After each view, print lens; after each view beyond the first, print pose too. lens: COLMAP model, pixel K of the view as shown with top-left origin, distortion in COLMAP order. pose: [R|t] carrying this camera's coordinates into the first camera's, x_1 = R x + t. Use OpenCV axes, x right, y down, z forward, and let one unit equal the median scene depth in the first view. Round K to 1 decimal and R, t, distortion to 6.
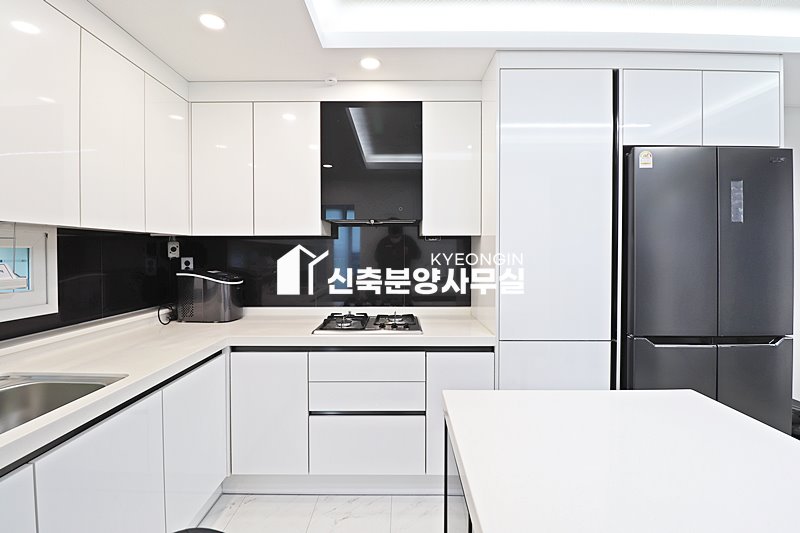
lens RADIAL K [[372.3, 0, 398.5], [0, 372.3, 263.0], [0, 0, 1]] dist [-0.002805, -0.010425]
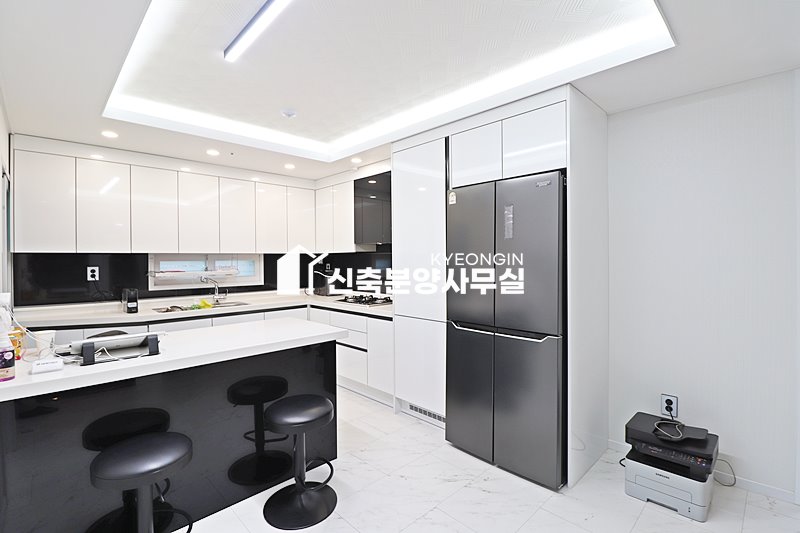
lens RADIAL K [[372.3, 0, 397.9], [0, 372.3, 262.1], [0, 0, 1]] dist [-0.002805, -0.010425]
pose [[0.696502, 0.001629, -0.717553, 1.469457], [-0.010015, 0.999922, -0.007451, -0.014366], [0.717485, 0.012376, 0.696464, -0.154064]]
